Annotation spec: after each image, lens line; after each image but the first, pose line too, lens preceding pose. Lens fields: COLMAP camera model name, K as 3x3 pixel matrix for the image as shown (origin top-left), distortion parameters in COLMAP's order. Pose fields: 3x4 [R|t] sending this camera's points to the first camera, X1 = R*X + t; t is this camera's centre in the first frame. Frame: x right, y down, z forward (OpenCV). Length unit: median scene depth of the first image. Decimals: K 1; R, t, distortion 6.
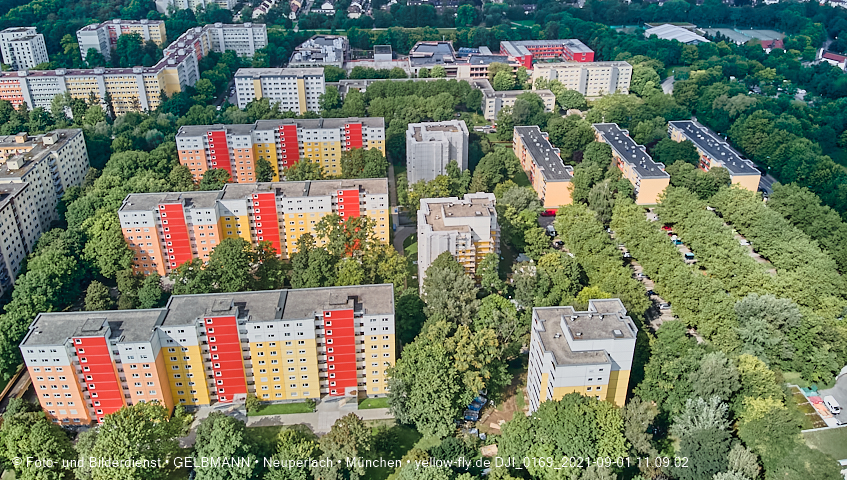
lens RADIAL K [[610.4, 0, 420.4], [0, 610.4, 164.8], [0, 0, 1]] dist [0.174799, -0.357616]
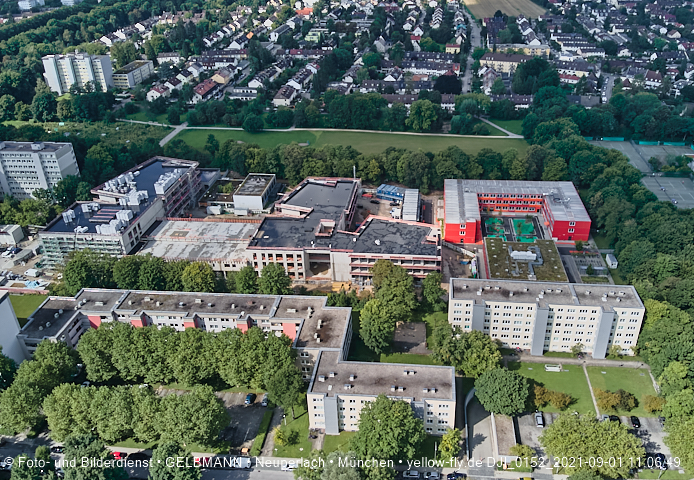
lens RADIAL K [[572.9, 0, 392.8], [0, 572.9, 224.8], [0, 0, 1]] dist [0.116554, -0.225259]
pose [[0.989062, 0.069036, -0.130349, 0.247986], [-0.060332, 0.995750, 0.069588, -0.302192], [0.134599, -0.060962, 0.989023, 0.651734]]
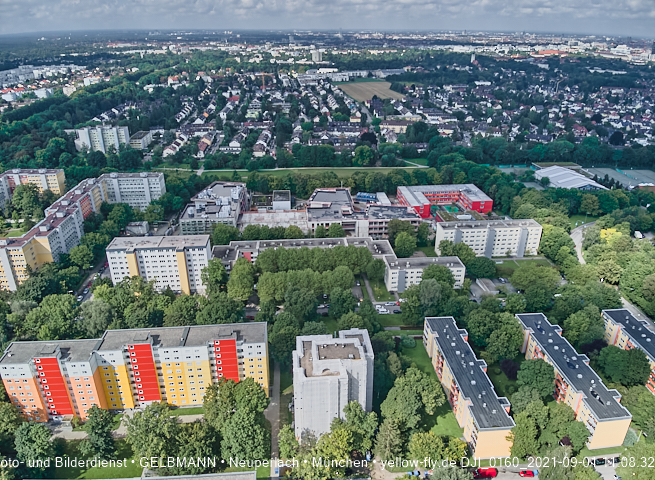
lens RADIAL K [[472.9, 0, 325.3], [0, 472.9, 248.4], [0, 0, 1]] dist [0.128159, -0.238124]
pose [[0.999998, -0.001603, 0.000882, 0.015074], [0.001599, 0.999992, 0.003796, -0.159944], [-0.000888, -0.003795, 0.999992, 0.339493]]
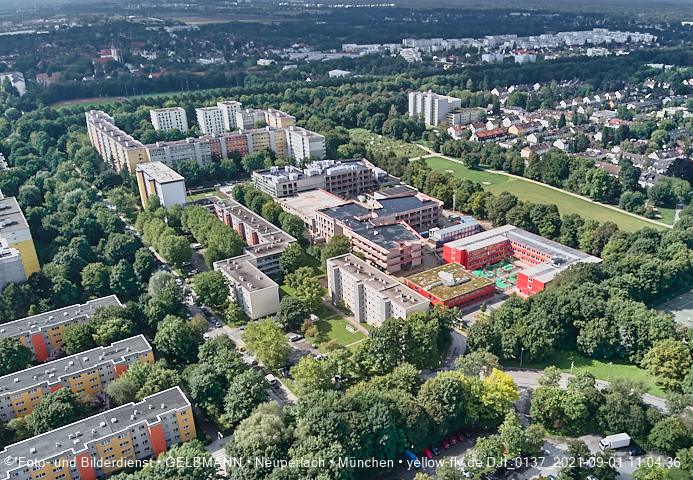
lens RADIAL K [[586.9, 0, 401.6], [0, 586.9, 285.0], [0, 0, 1]] dist [0.127345, -0.234787]
pose [[0.535651, 0.375476, -0.756370, 0.940853], [-0.350974, 0.913668, 0.205007, -0.366342], [0.768046, 0.155654, 0.621190, 0.794050]]
